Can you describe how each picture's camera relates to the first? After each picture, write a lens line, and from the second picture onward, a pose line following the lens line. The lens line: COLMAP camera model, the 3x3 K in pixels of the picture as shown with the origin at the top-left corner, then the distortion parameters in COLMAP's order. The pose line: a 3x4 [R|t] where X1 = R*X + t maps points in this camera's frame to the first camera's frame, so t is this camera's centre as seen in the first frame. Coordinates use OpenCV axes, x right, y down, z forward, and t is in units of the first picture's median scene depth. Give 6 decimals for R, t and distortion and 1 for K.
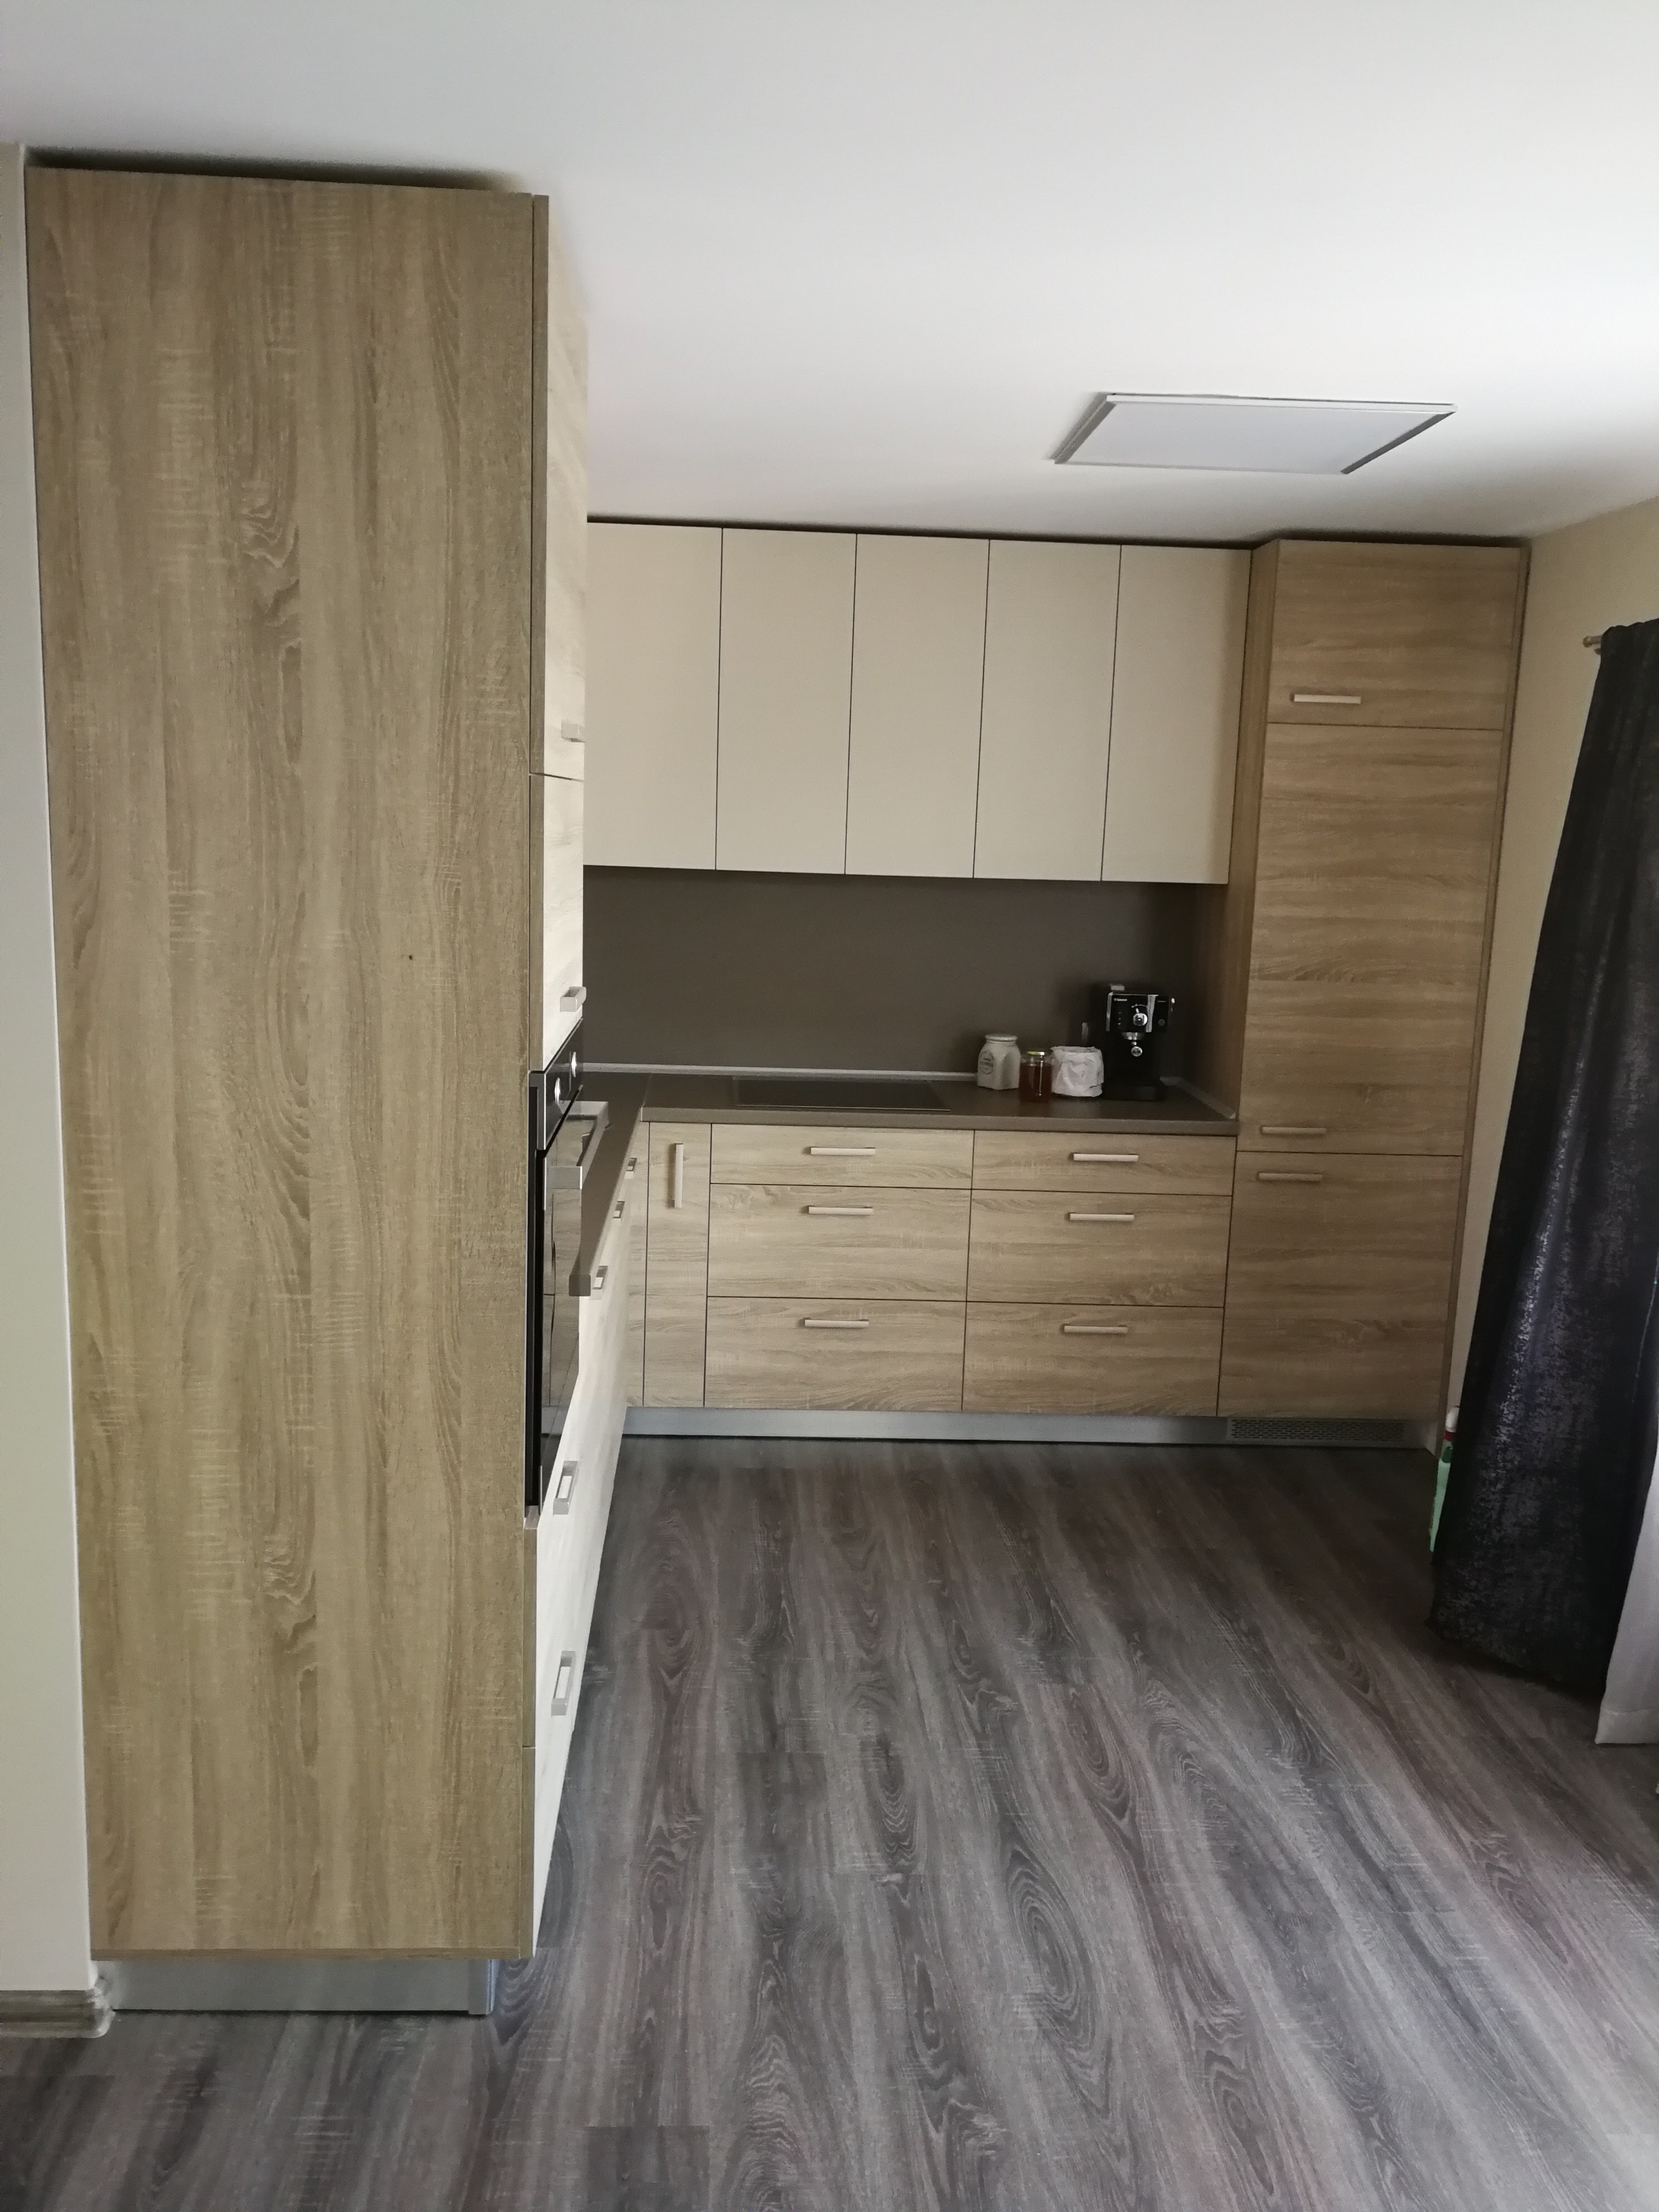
lens RADIAL K [[1795.7, 0, 814.3], [0, 1795.7, 1097.5], [0, 0, 1]] dist [0.023707, -0.031022]
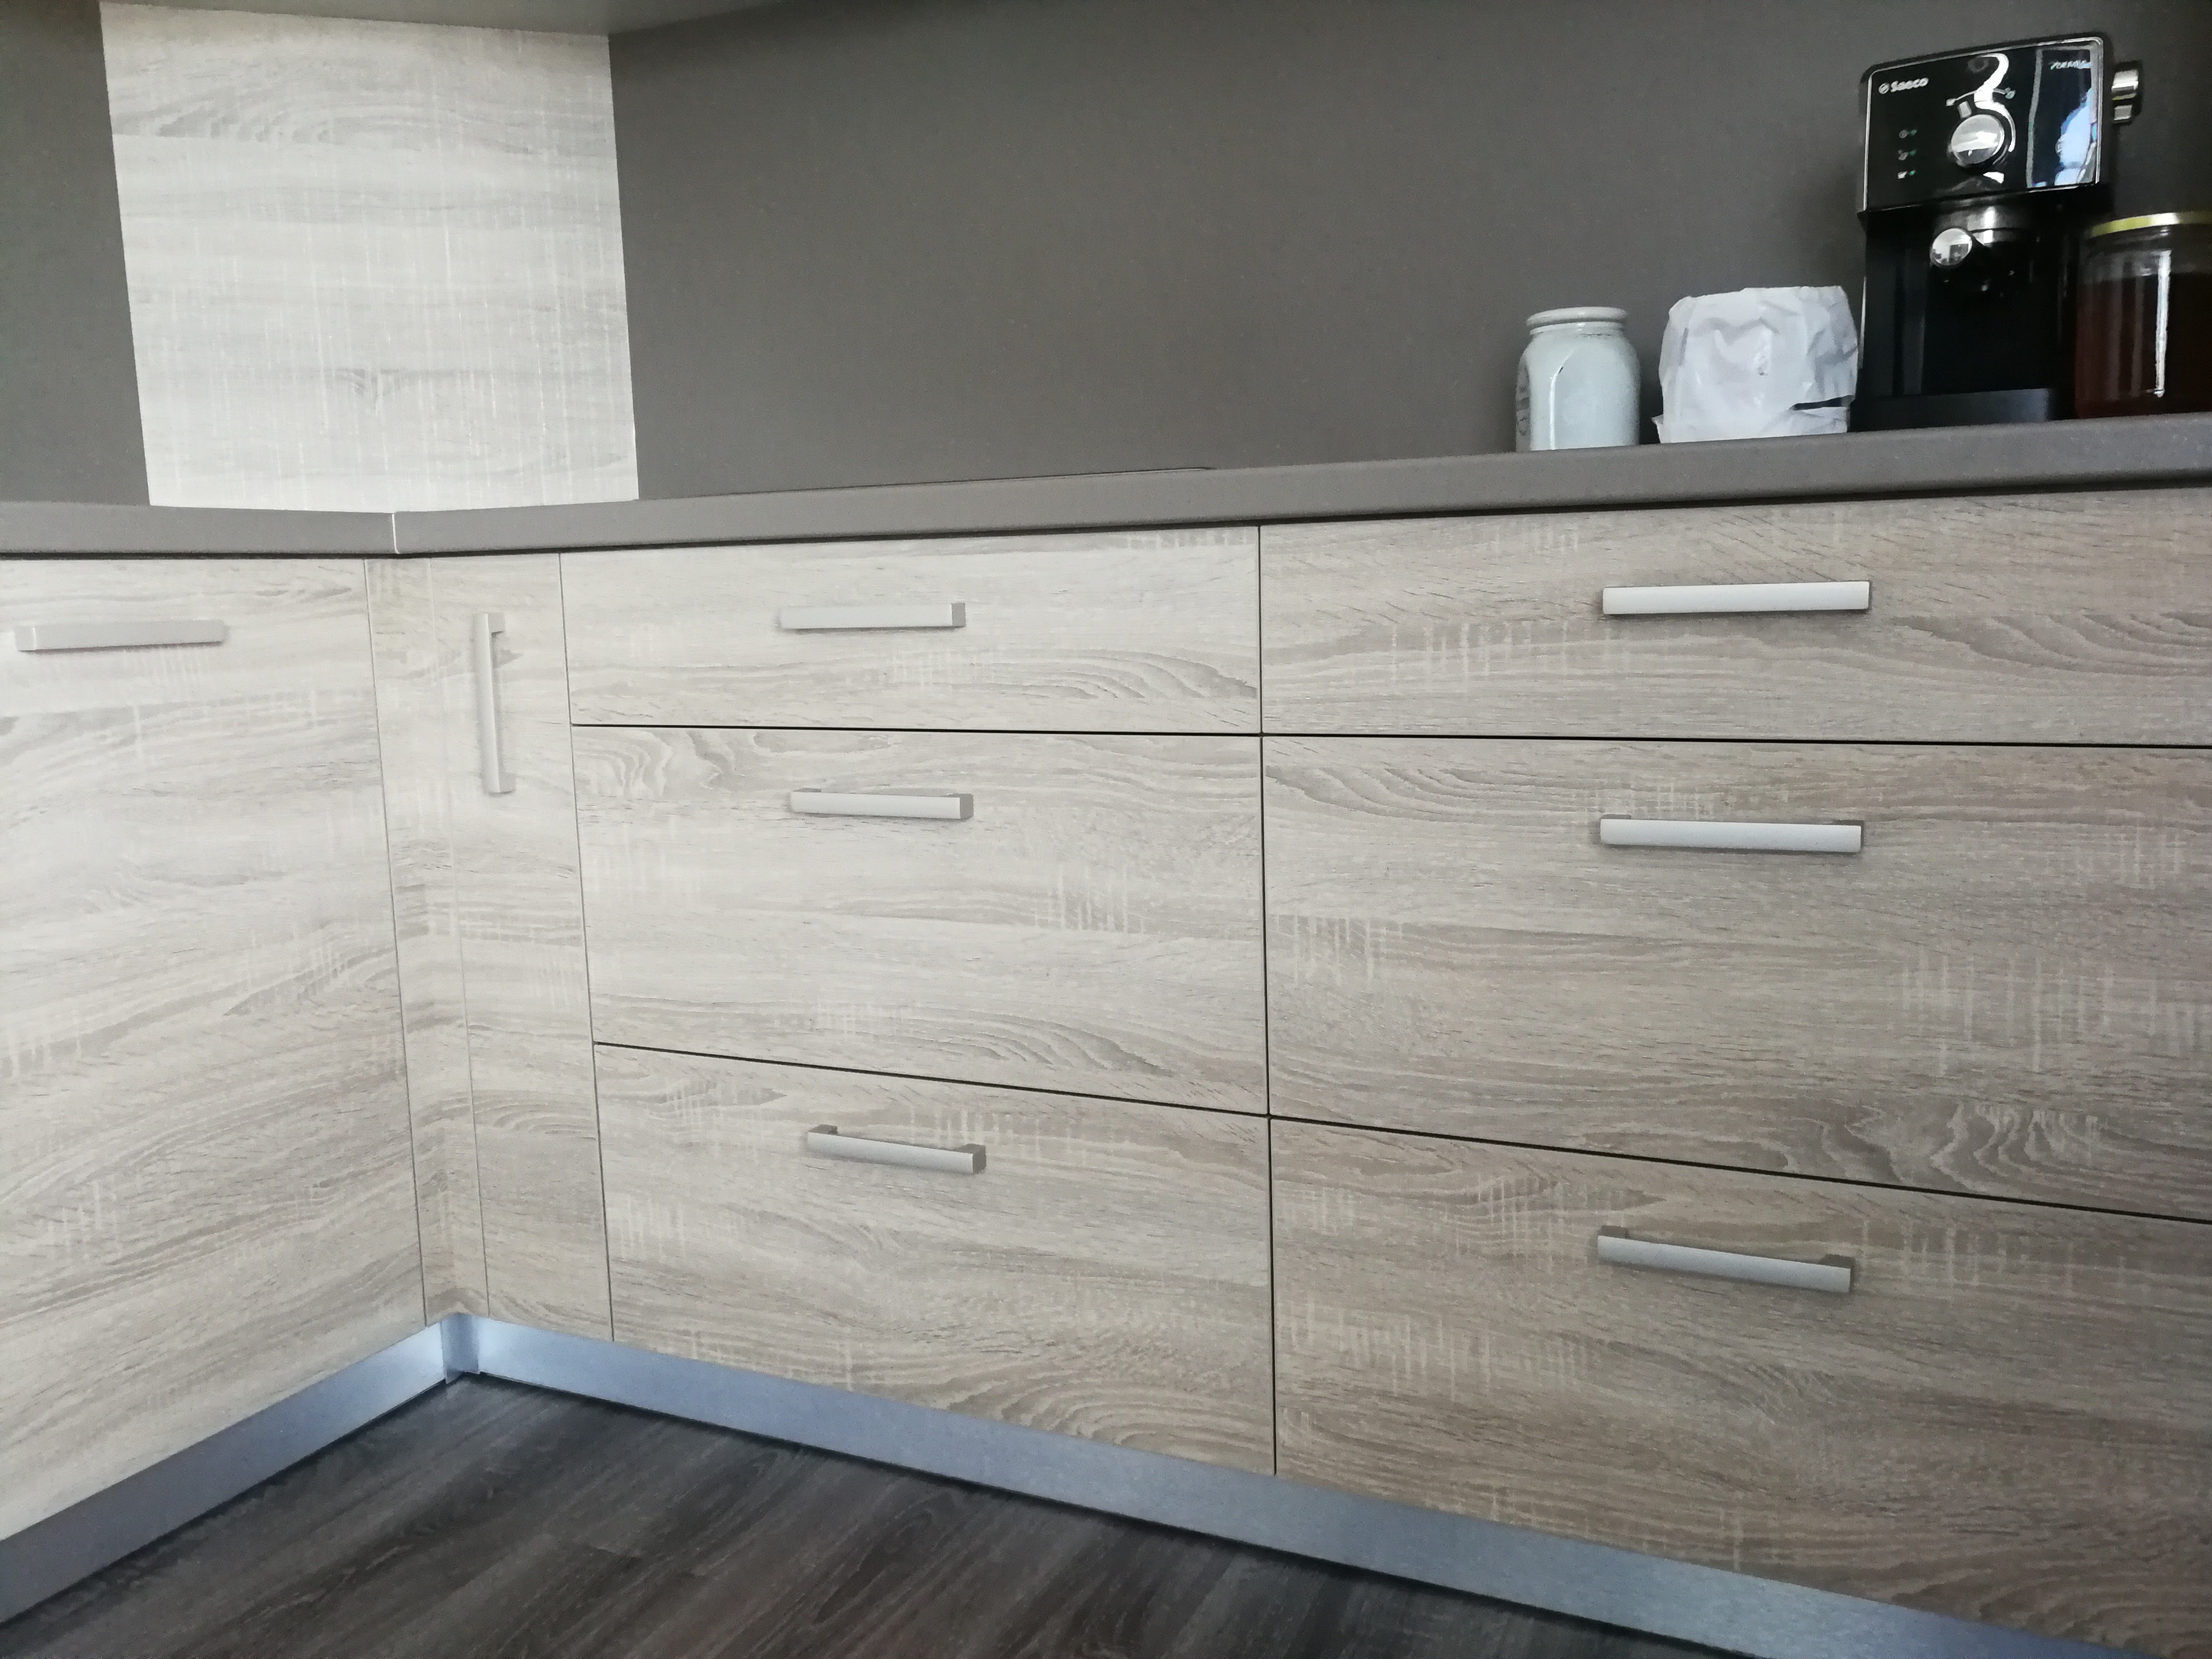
lens RADIAL K [[1795.7, 0, 1123.7], [0, 1795.7, 828.6], [0, 0, 1]] dist [0.023707, -0.031022]
pose [[0.876550, 0.006072, -0.481272, 0.297805], [-0.016582, 0.999708, -0.017587, 0.102581], [0.481025, 0.023396, 0.876395, 1.040867]]
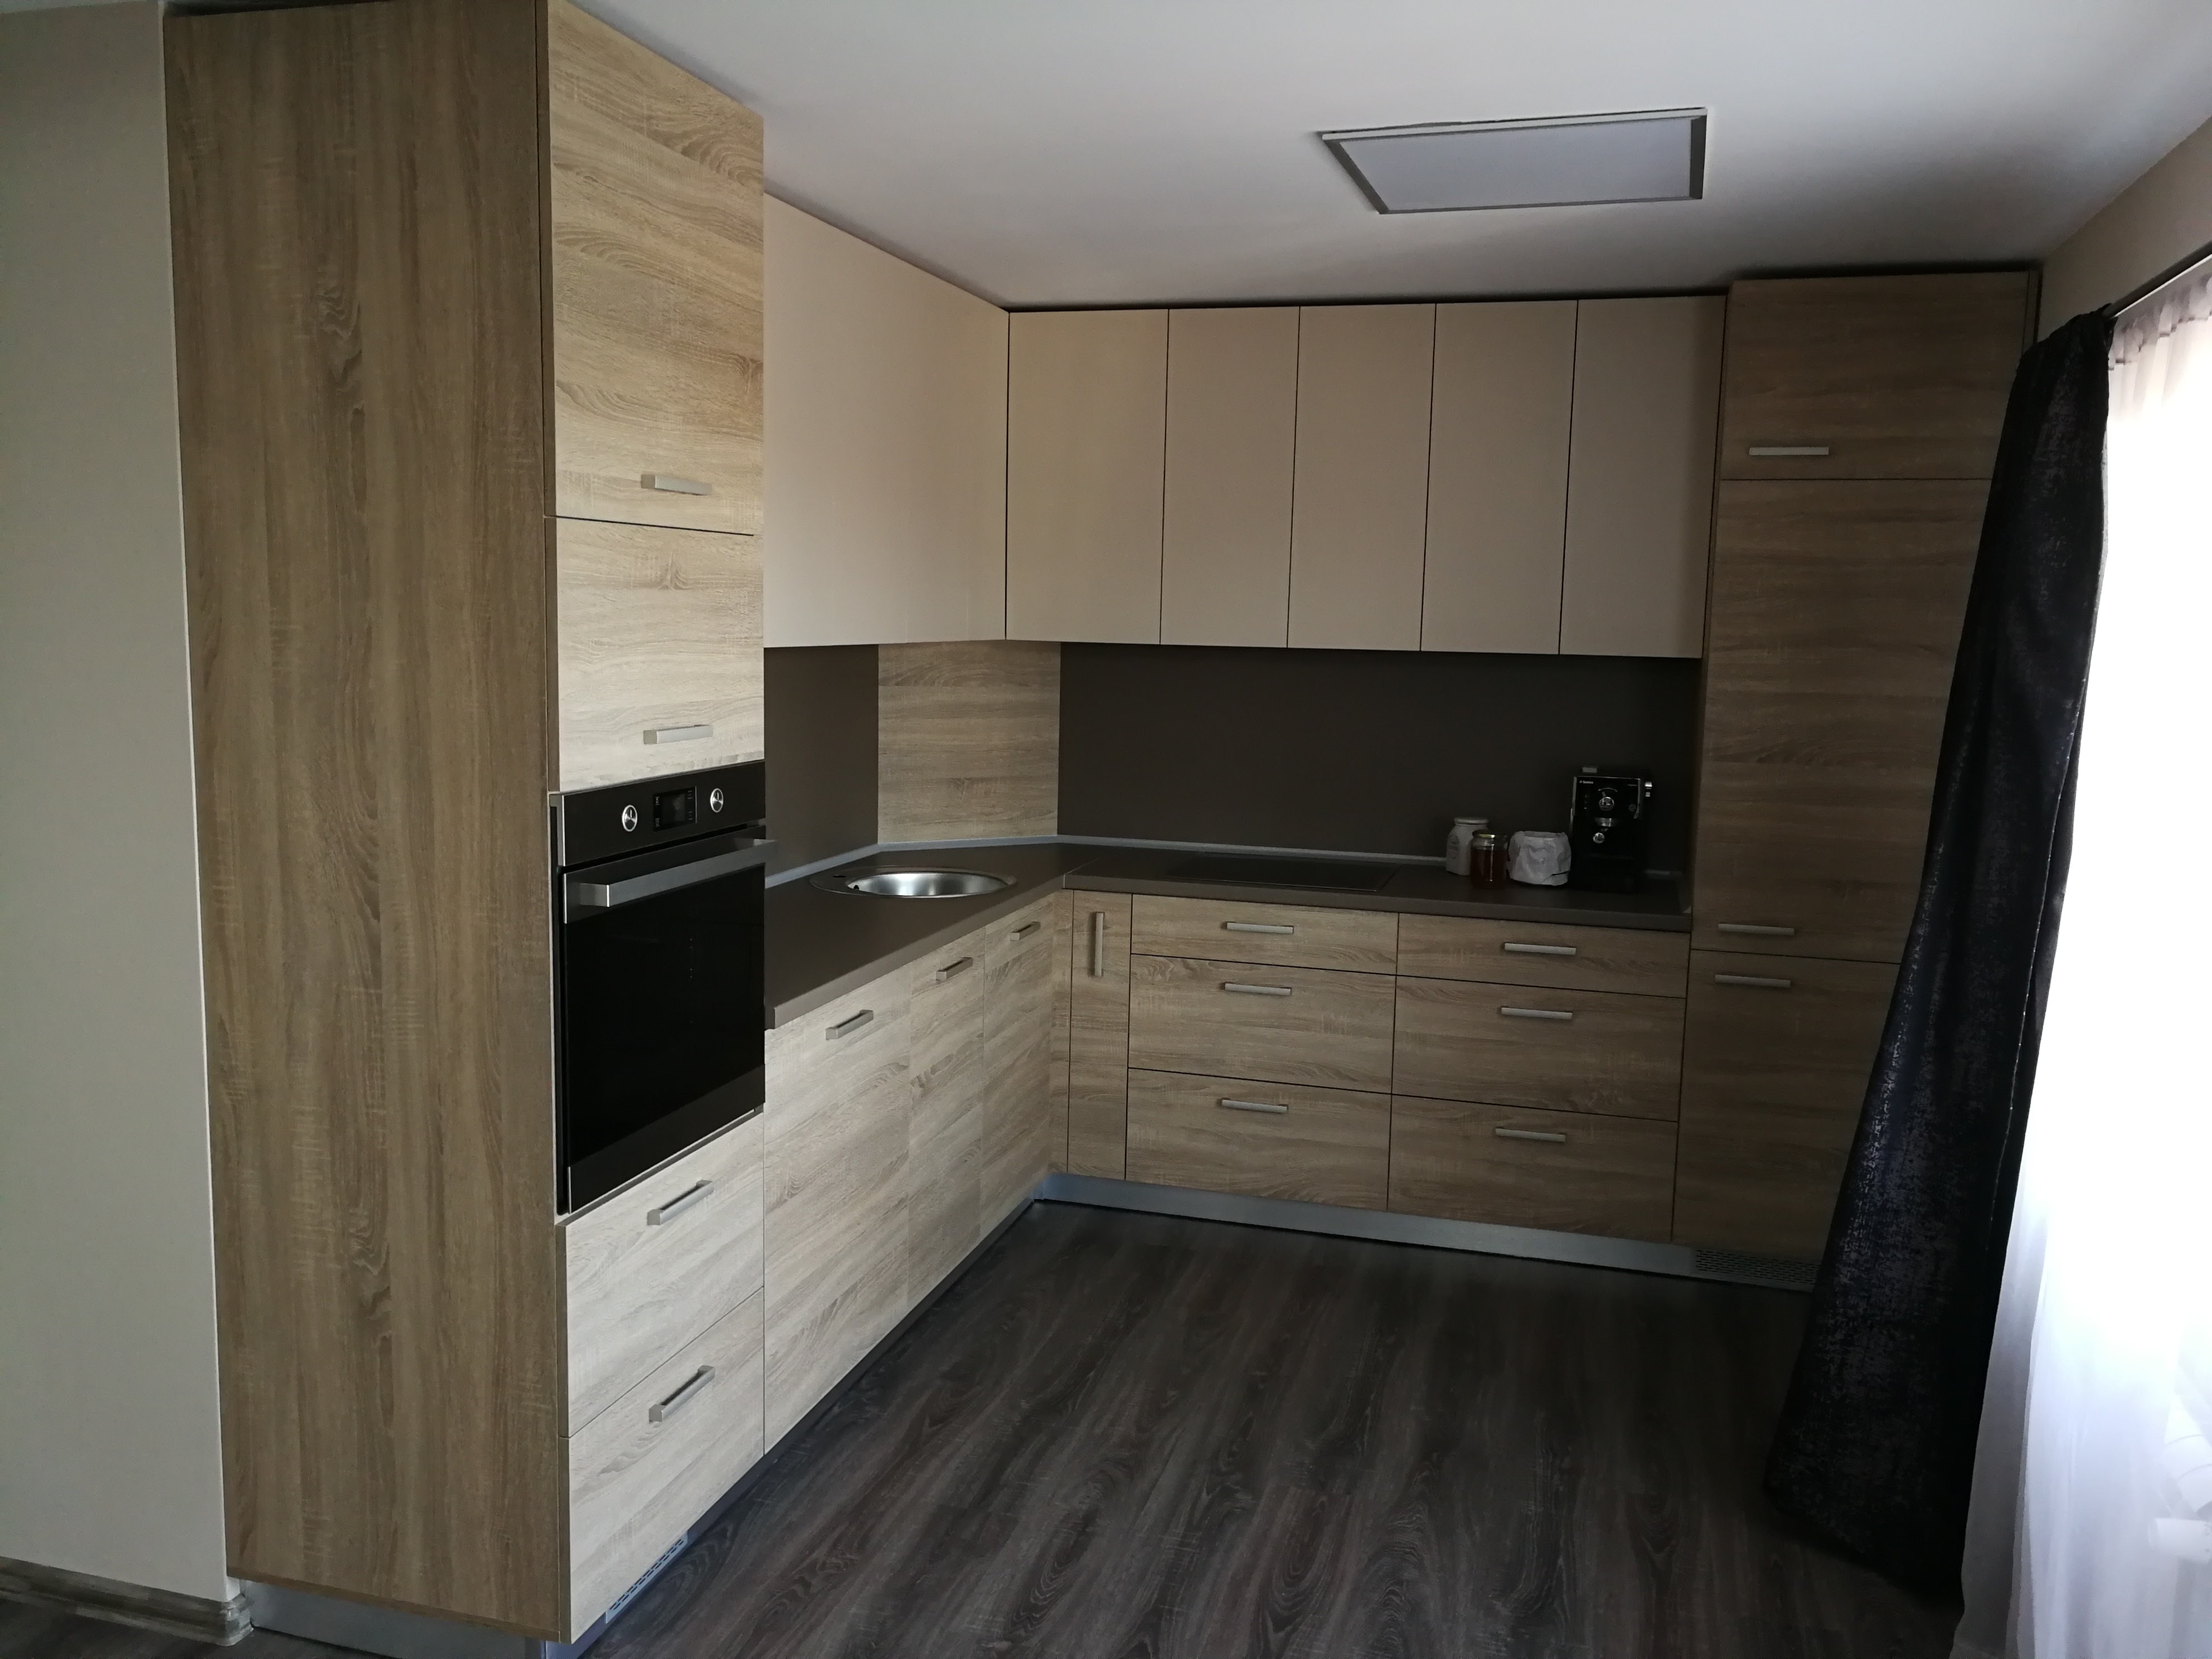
lens RADIAL K [[1795.7, 0, 1102.0], [0, 1795.7, 819.0], [0, 0, 1]] dist [0.023707, -0.031022]
pose [[0.947051, 0.027446, -0.319908, 0.345084], [-0.043529, 0.998116, -0.043232, 0.023355], [0.318119, 0.054868, 0.946462, 0.061055]]
